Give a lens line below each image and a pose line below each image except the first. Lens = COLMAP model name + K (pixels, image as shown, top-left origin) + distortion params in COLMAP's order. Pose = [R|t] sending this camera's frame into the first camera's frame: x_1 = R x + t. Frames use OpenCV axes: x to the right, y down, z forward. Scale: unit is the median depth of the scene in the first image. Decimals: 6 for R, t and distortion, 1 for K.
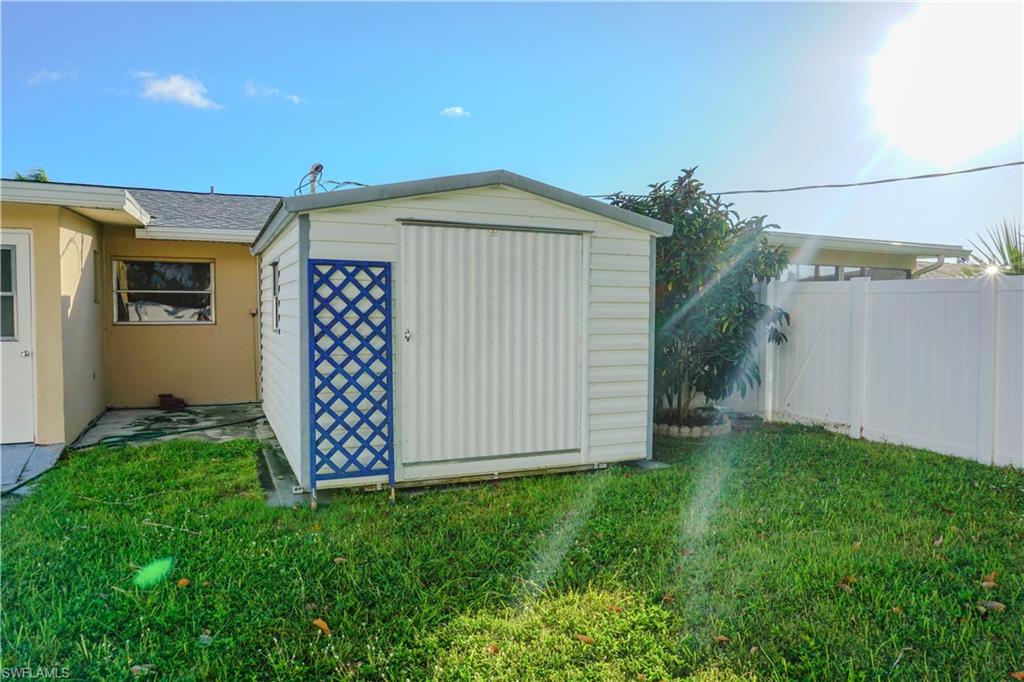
lens RADIAL K [[687.6, 0, 512.0], [0, 687.6, 345.3], [0, 0, 1]] dist [-0.000344, 0.004940]
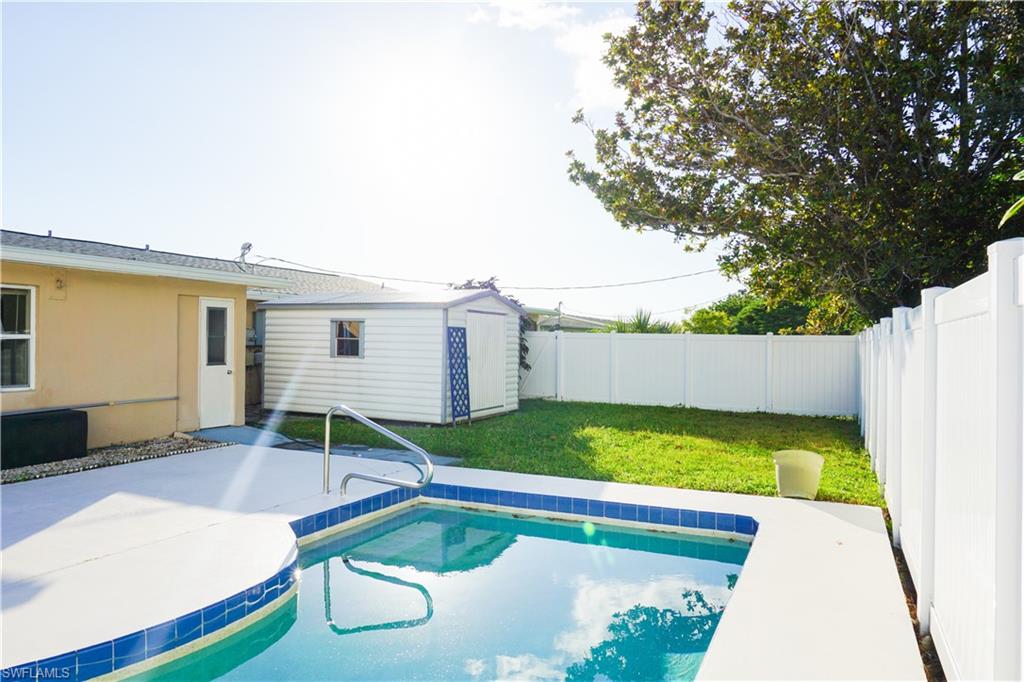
lens RADIAL K [[687.6, 0, 511.8], [0, 687.6, 340.4], [0, 0, 1]] dist [-0.000344, 0.004940]
pose [[0.754952, 0.006917, 0.655743, -1.646946], [0.021275, 0.999160, -0.035033, 0.012394], [-0.655434, 0.040399, 0.754171, -0.932665]]
